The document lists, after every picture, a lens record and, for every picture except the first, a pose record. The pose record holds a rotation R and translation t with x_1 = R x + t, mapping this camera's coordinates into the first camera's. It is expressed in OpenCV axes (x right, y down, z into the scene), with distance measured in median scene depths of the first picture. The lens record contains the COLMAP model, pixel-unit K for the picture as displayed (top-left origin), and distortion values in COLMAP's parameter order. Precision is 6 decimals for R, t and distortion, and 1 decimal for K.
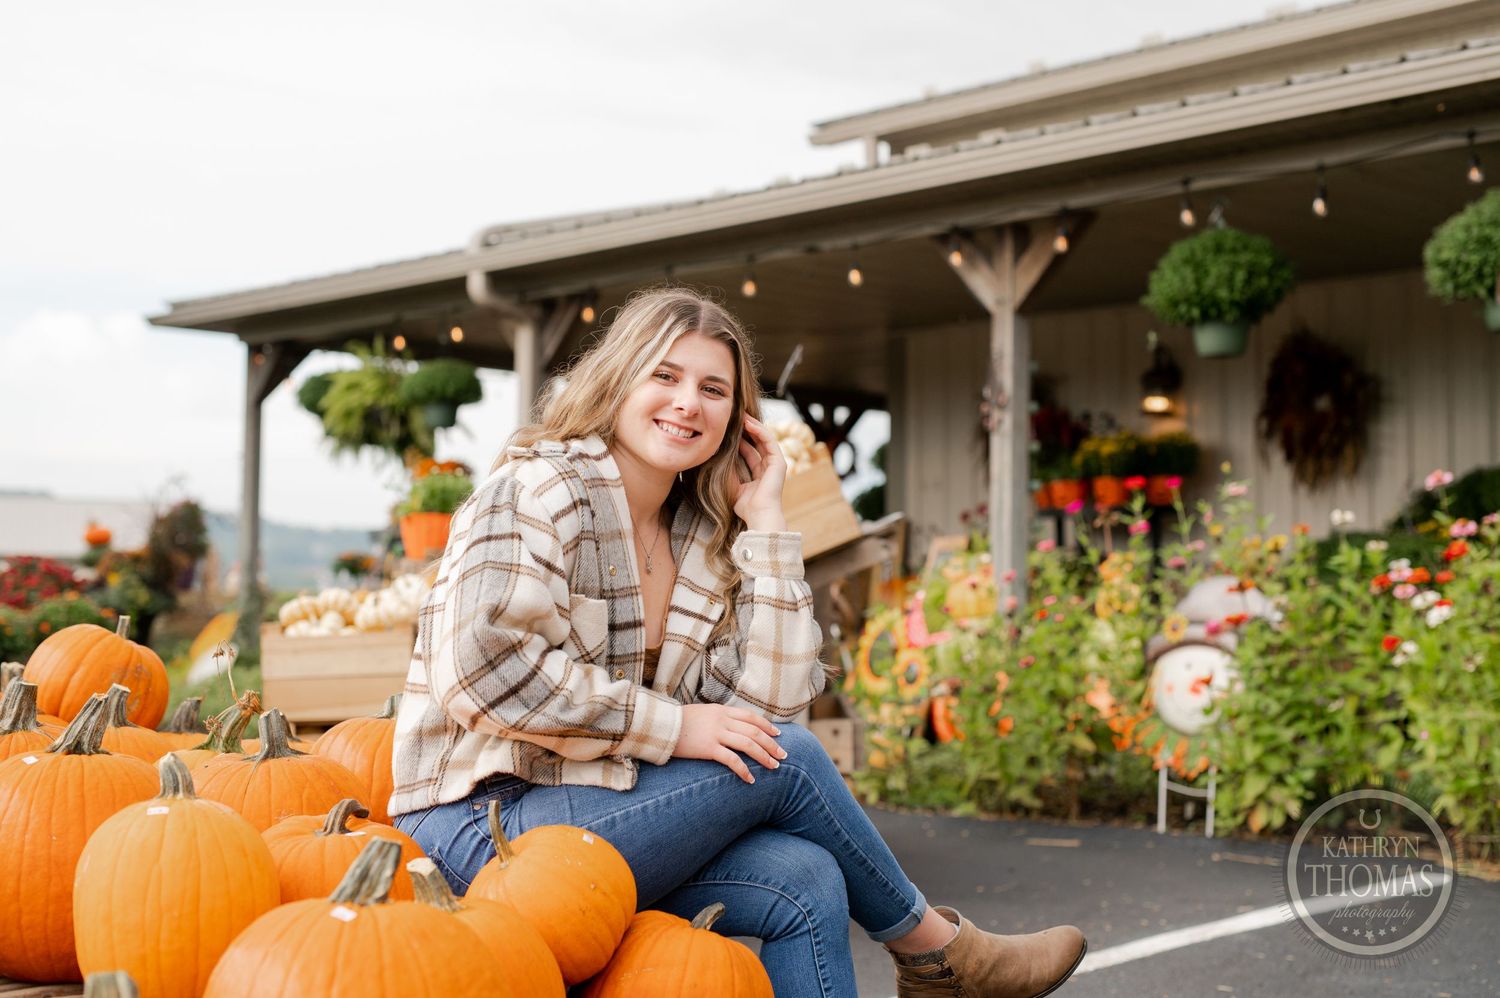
lens RADIAL K [[2153.6, 0, 749.5], [0, 2153.6, 506.1], [0, 0, 1]] dist [0.001061, 0.032973]
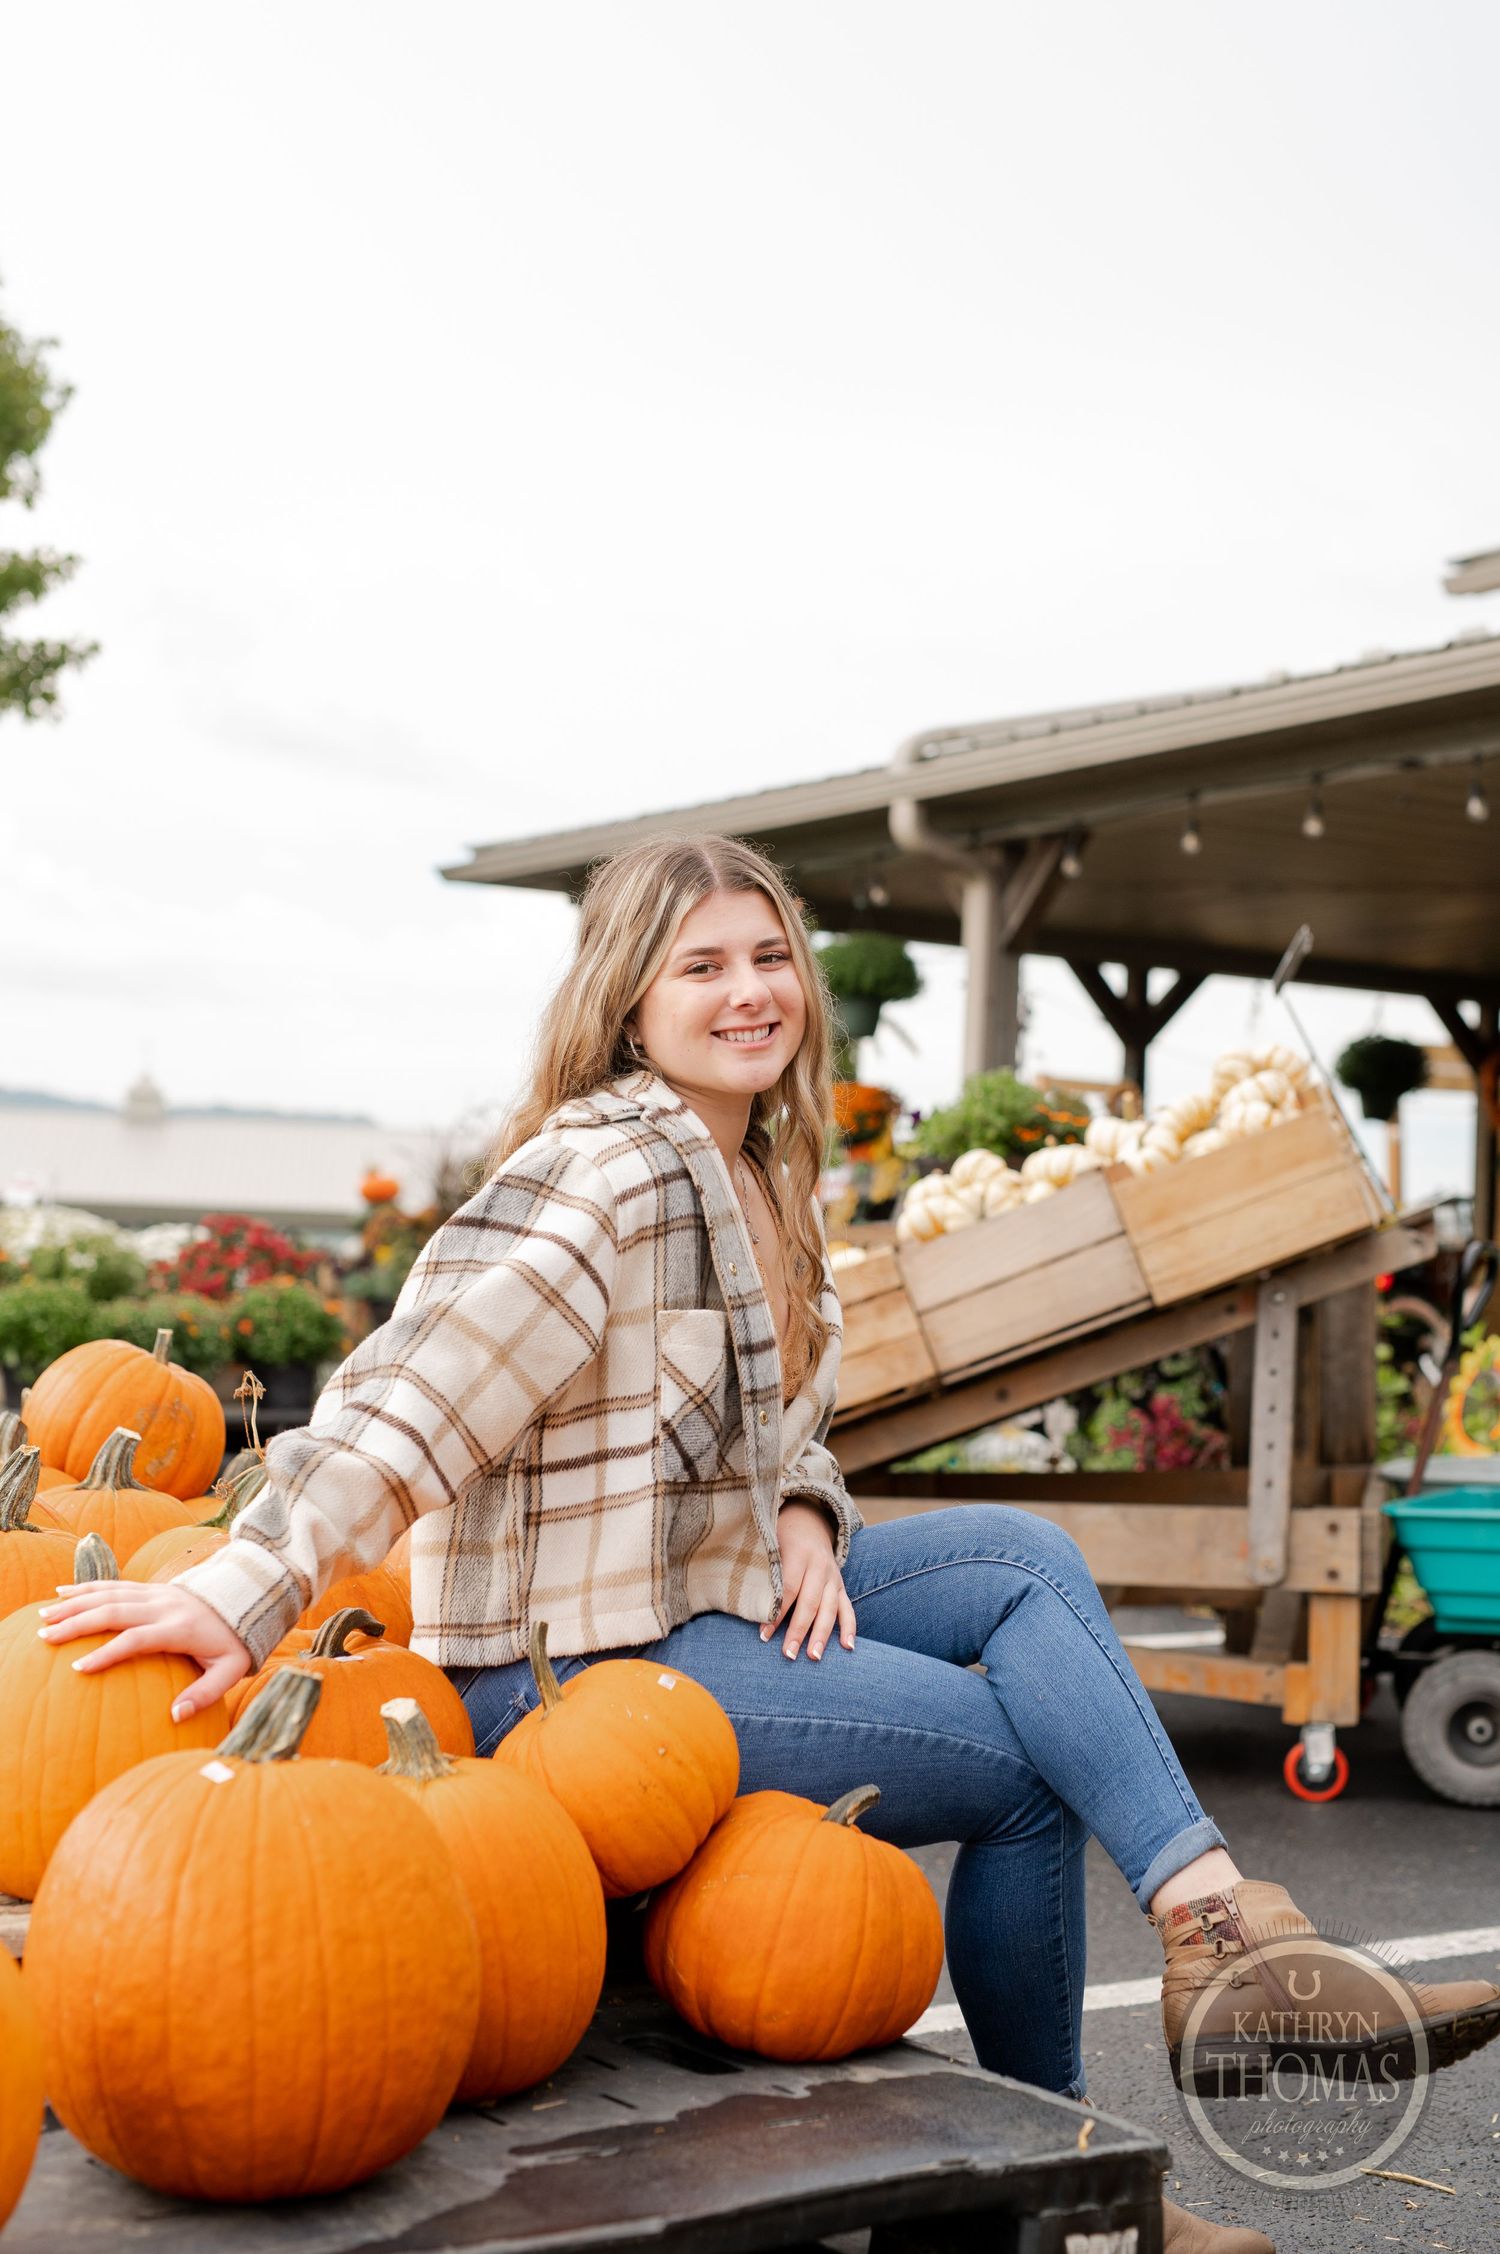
lens RADIAL K [[3314.4, 0, 658.1], [0, 3314.4, 1117.1], [0, 0, 1]] dist [0.059197, -0.497362]
pose [[0.977882, 0.012904, -0.208760, 0.097257], [-0.015229, 0.999839, -0.009535, -0.011029], [0.208603, 0.012504, 0.977921, -0.029143]]
